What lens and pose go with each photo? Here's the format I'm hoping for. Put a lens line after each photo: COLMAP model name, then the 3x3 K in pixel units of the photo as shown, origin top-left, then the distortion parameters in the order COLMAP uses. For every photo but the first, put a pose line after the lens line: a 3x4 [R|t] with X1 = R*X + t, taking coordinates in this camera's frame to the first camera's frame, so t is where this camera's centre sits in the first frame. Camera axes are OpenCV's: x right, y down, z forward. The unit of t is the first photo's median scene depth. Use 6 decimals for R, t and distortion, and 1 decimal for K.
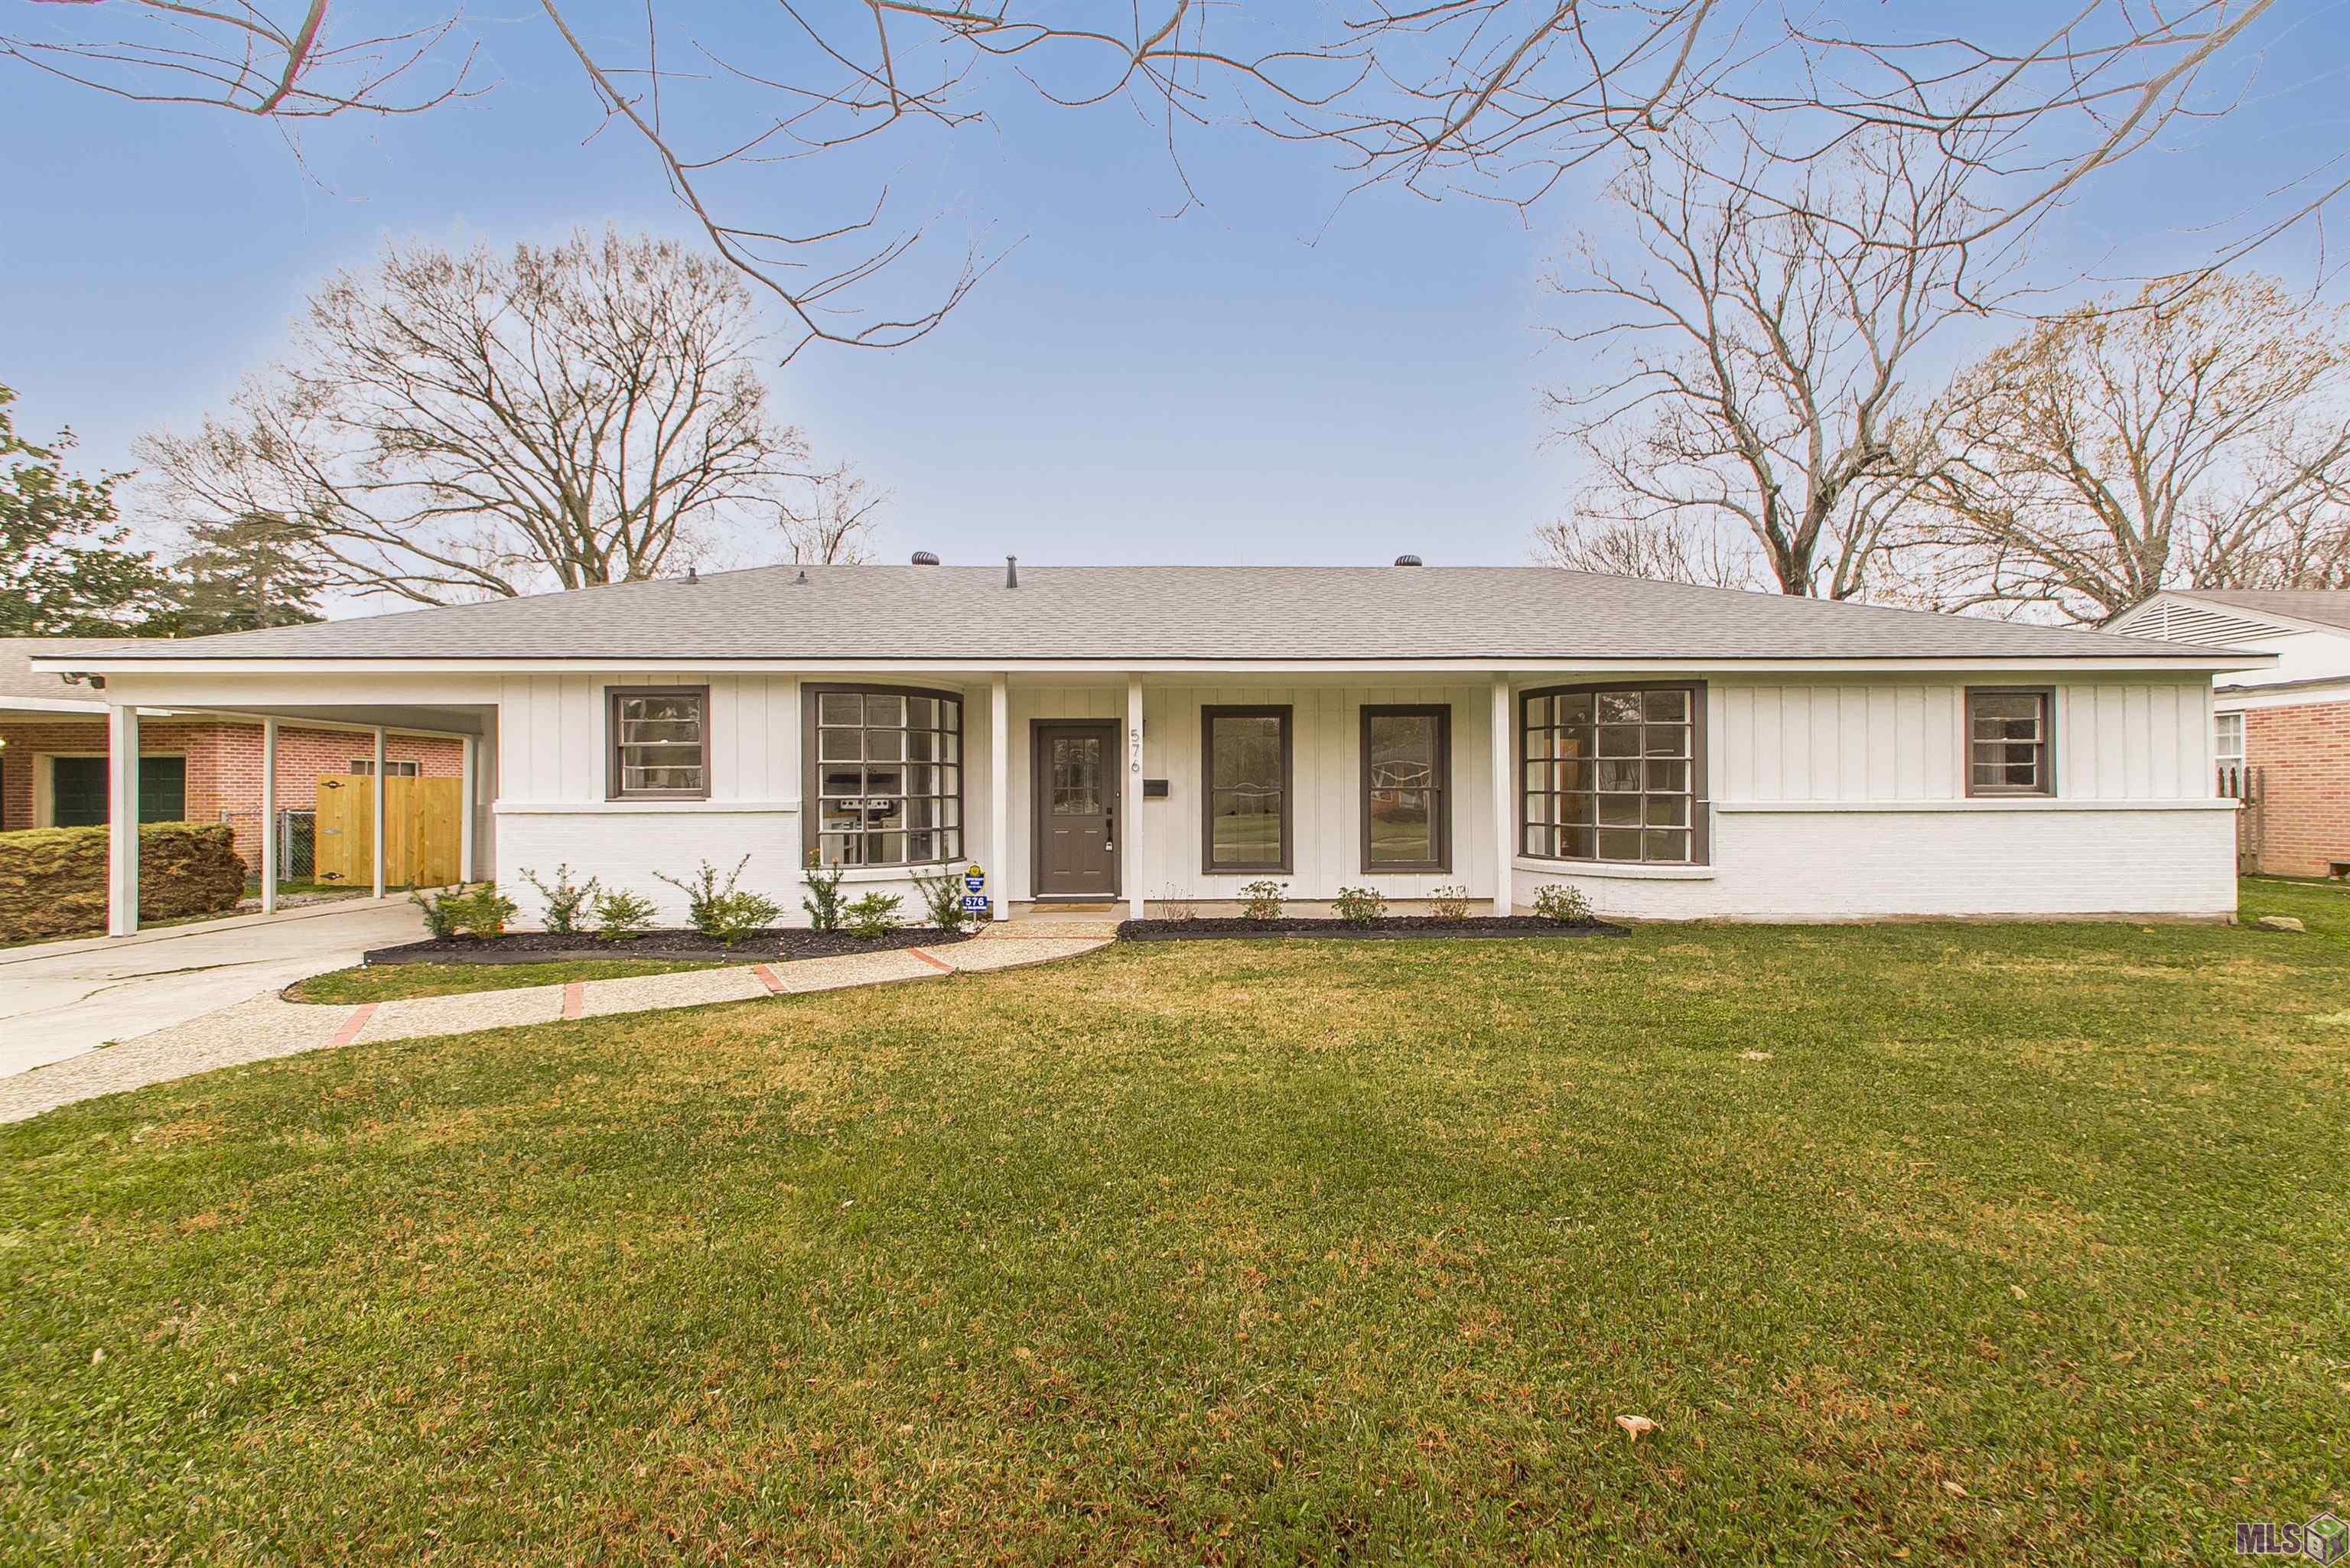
lens RADIAL K [[964.4, 0, 1174.1], [0, 964.4, 792.1], [0, 0, 1]] dist [0.003635, 0.000102]
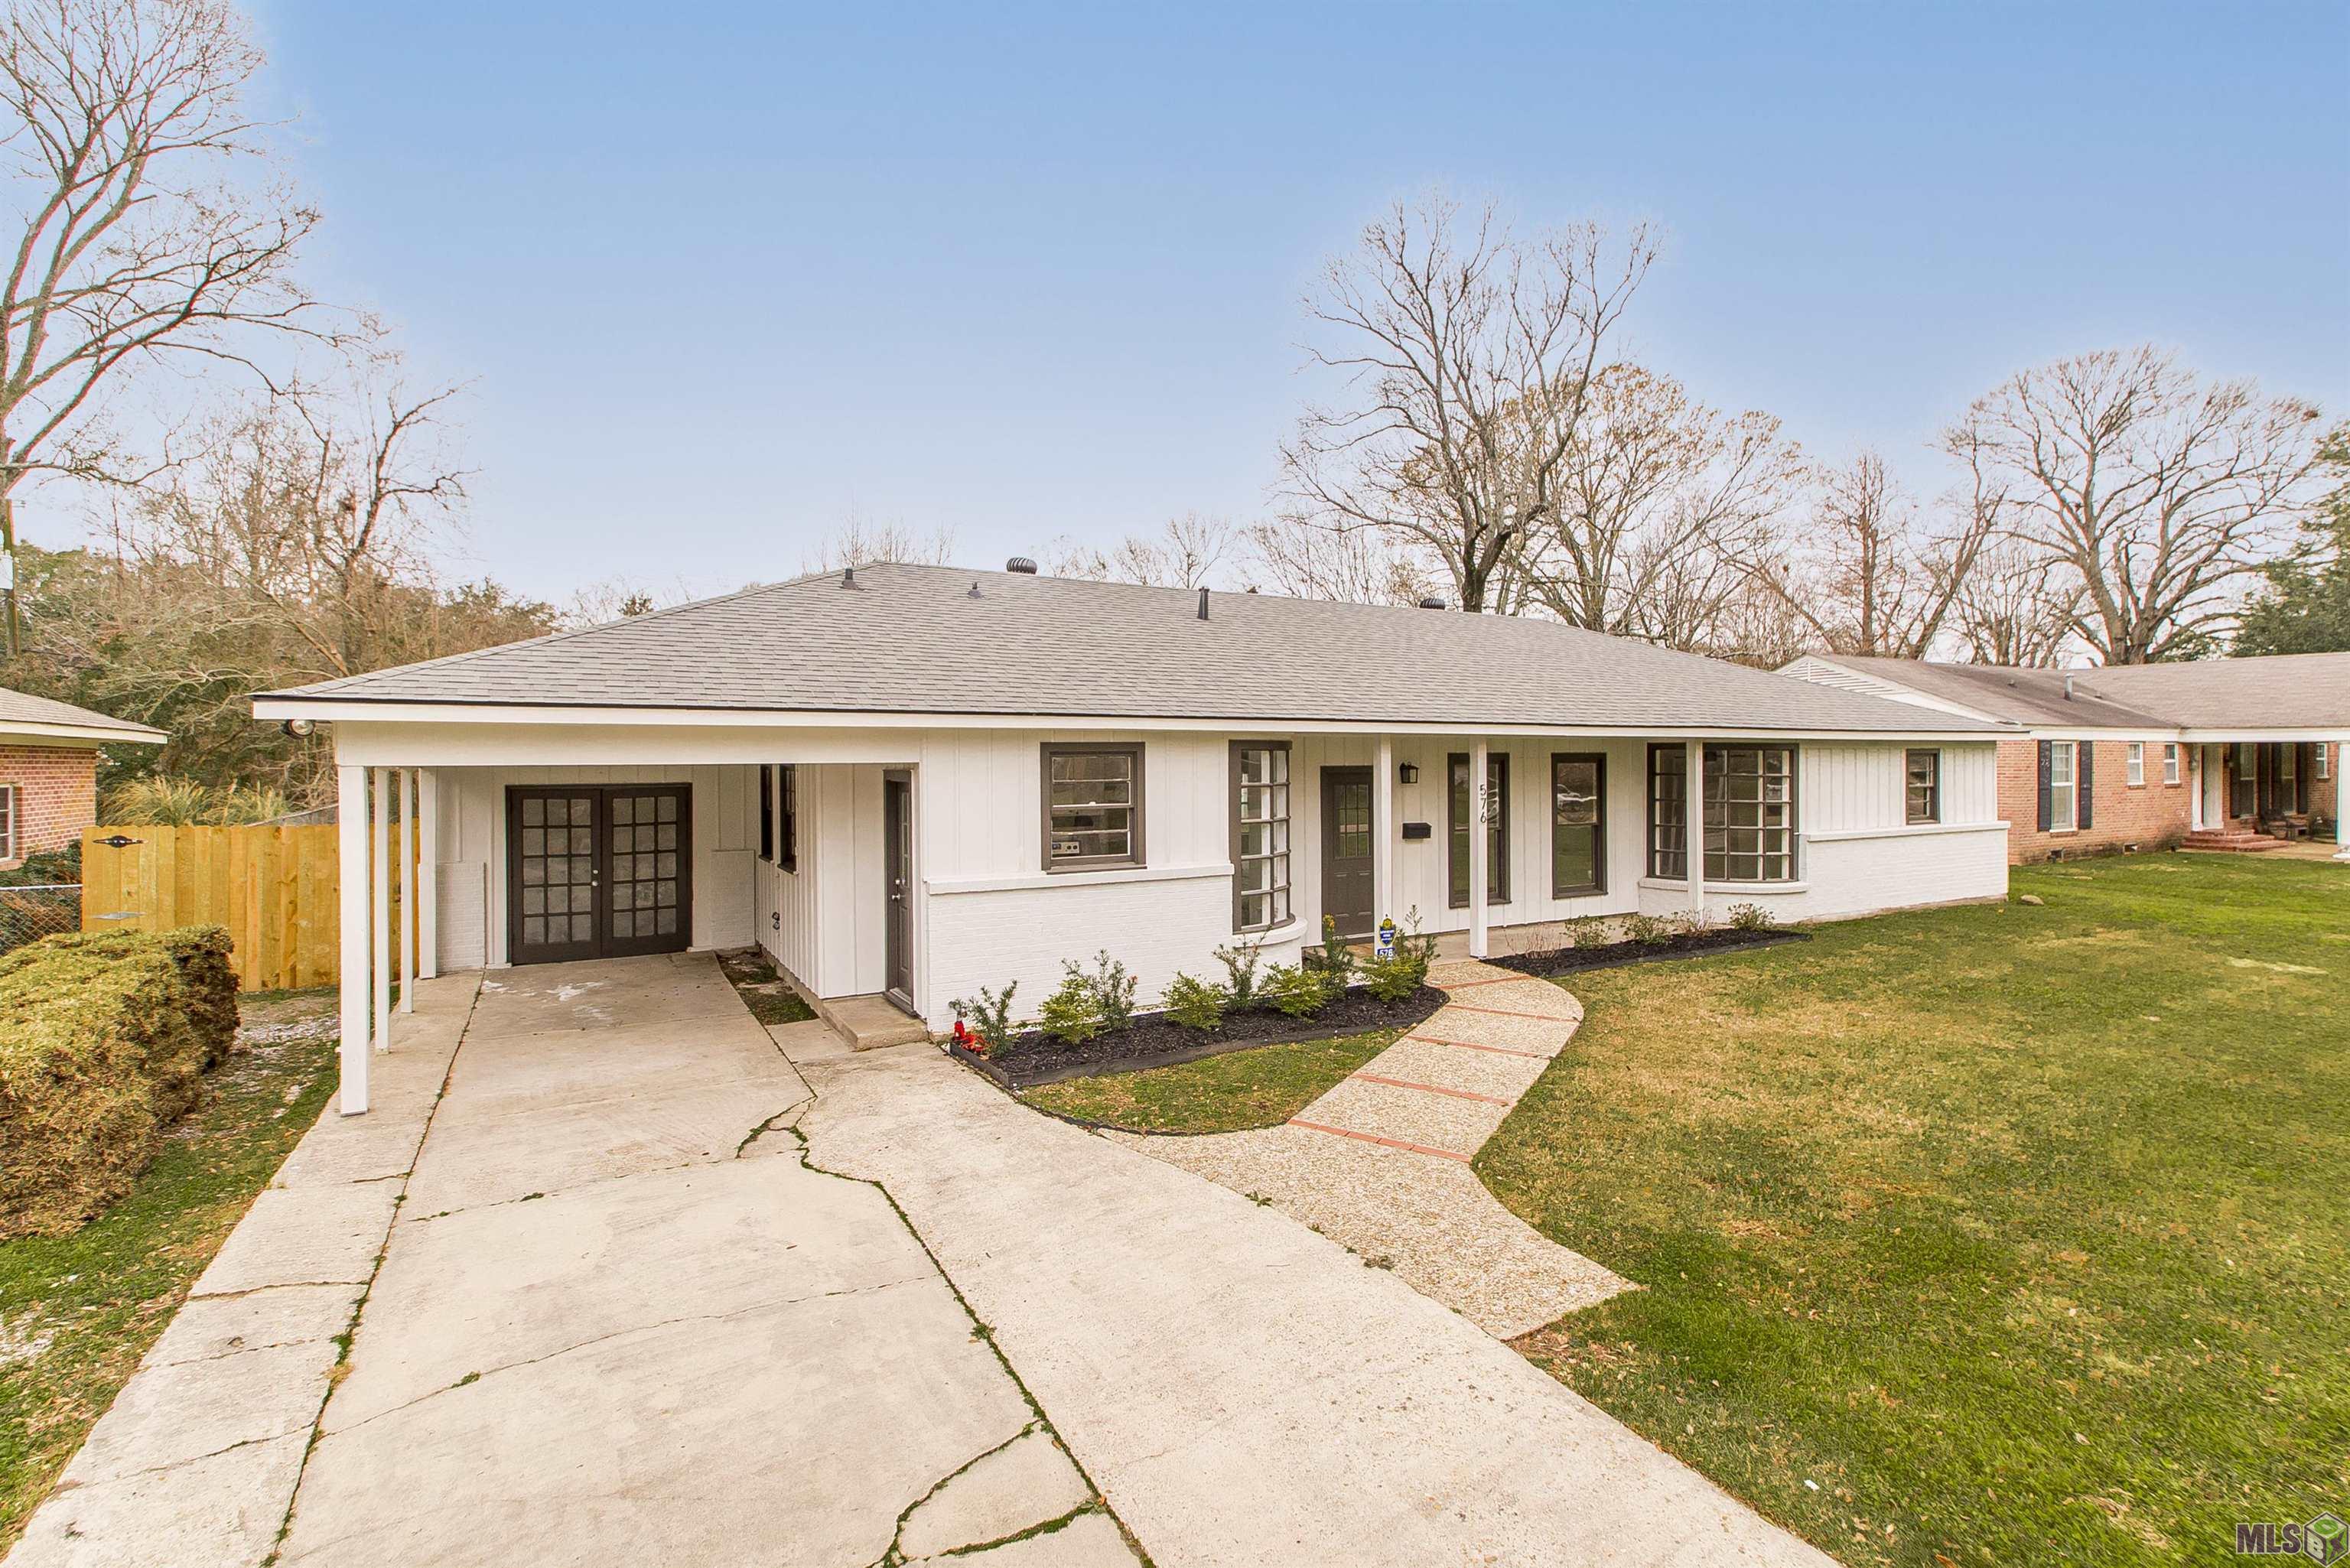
lens RADIAL K [[1095.2, 0, 1176.4], [0, 1095.2, 769.9], [0, 0, 1]] dist [0.001361, 0.000118]
pose [[0.881385, -0.004150, 0.472381, -0.937748], [0.002703, 0.999989, 0.003741, -0.087304], [-0.472391, -0.002020, 0.881387, 0.062525]]
